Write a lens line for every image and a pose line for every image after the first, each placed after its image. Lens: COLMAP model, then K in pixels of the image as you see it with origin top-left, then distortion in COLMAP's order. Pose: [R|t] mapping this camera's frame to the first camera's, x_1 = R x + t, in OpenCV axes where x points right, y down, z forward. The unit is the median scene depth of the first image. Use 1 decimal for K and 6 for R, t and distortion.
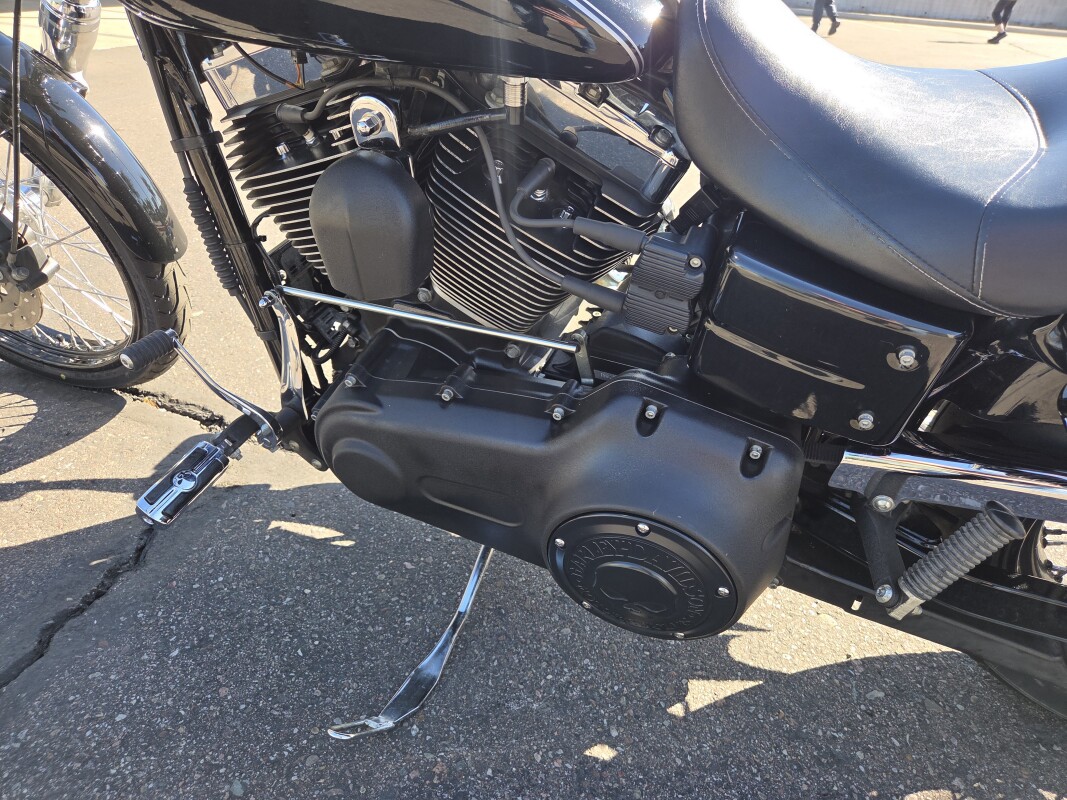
lens RADIAL K [[719.9, 0, 536.1], [0, 719.9, 397.6], [0, 0, 1]] dist [0.027174, -0.017140]
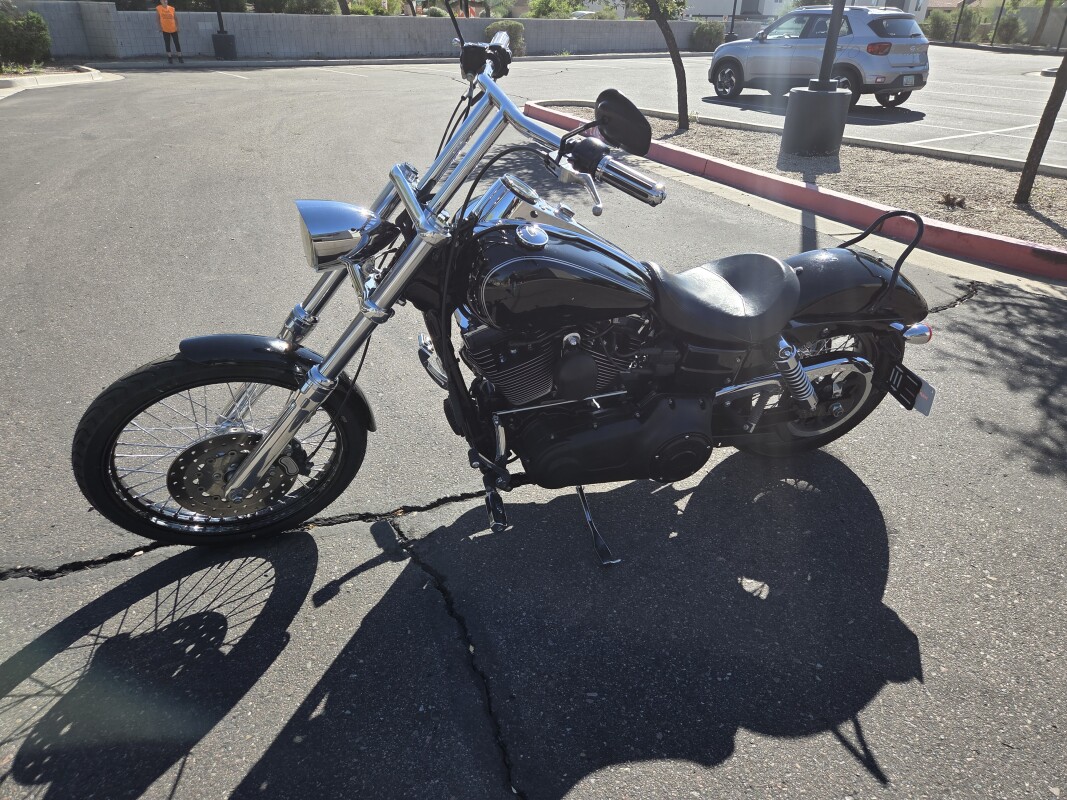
lens RADIAL K [[719.9, 0, 531.7], [0, 719.9, 401.8], [0, 0, 1]] dist [0.027174, -0.017140]
pose [[0.784133, -0.350328, 0.512256, -1.114451], [0.357542, 0.929694, 0.088505, -0.273984], [-0.507247, 0.113754, 0.854260, -0.759576]]
